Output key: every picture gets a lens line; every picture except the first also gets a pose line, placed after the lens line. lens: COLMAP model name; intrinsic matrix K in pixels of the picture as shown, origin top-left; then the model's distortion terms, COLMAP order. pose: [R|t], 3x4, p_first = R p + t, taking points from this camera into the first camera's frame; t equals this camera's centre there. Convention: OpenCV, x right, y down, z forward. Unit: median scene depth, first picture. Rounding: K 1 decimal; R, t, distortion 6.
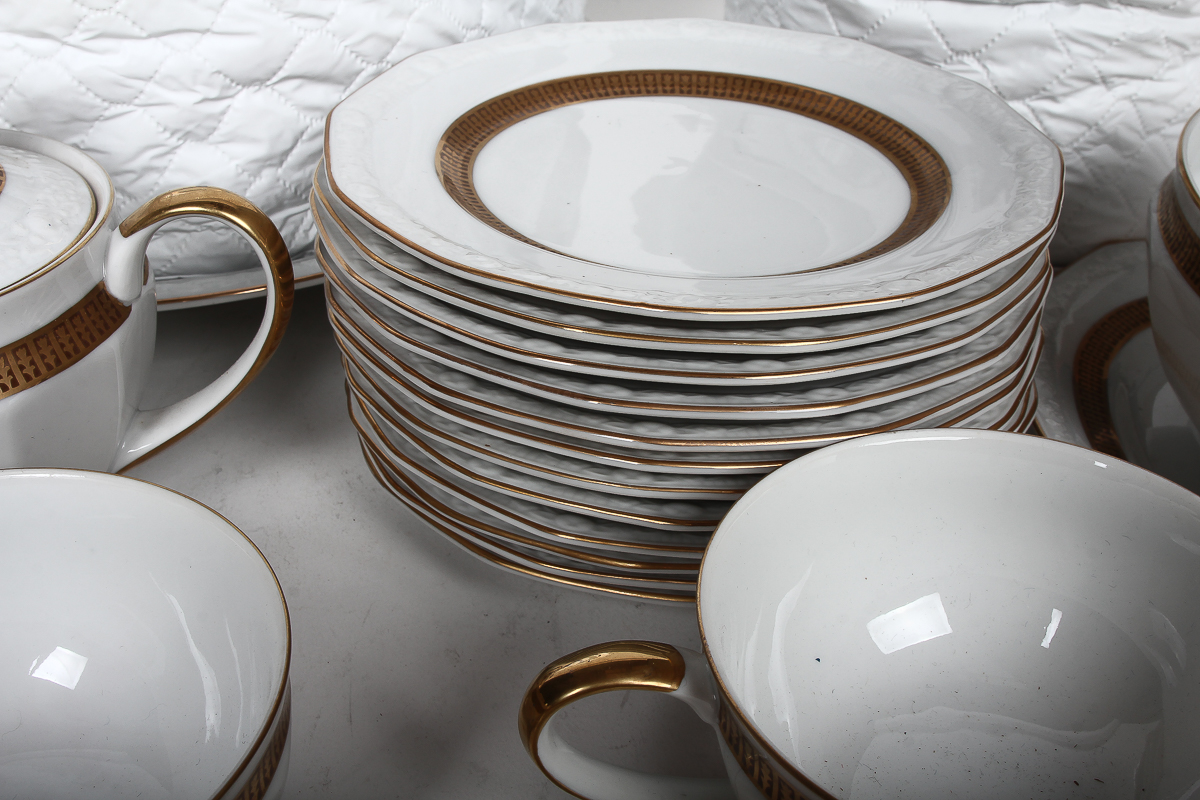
lens RADIAL K [[1368.0, 0, 598.7], [0, 1368.0, 400.0], [0, 0, 1]] dist [-0.078097, 0.000000]
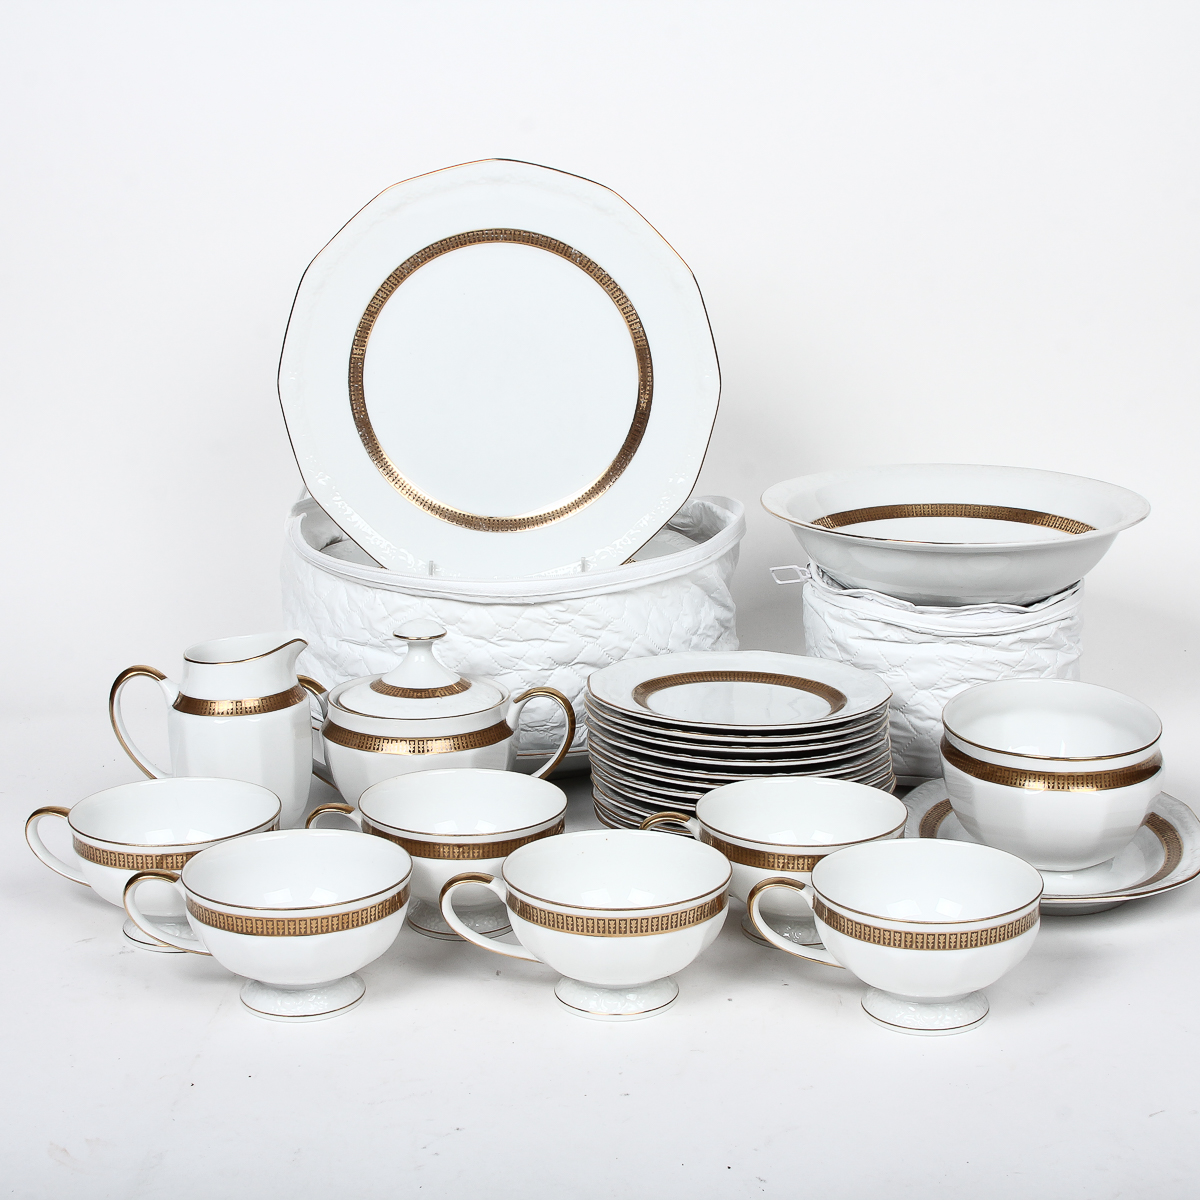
lens RADIAL K [[2194.5, 0, 607.5], [0, 2194.5, 601.9], [0, 0, 1]] dist [-0.076390, 0.000000]
pose [[0.980786, 0.020001, -0.194059, 0.544833], [-0.088685, 0.931719, -0.352187, 0.981945], [0.173765, 0.362630, 0.915590, -2.460362]]
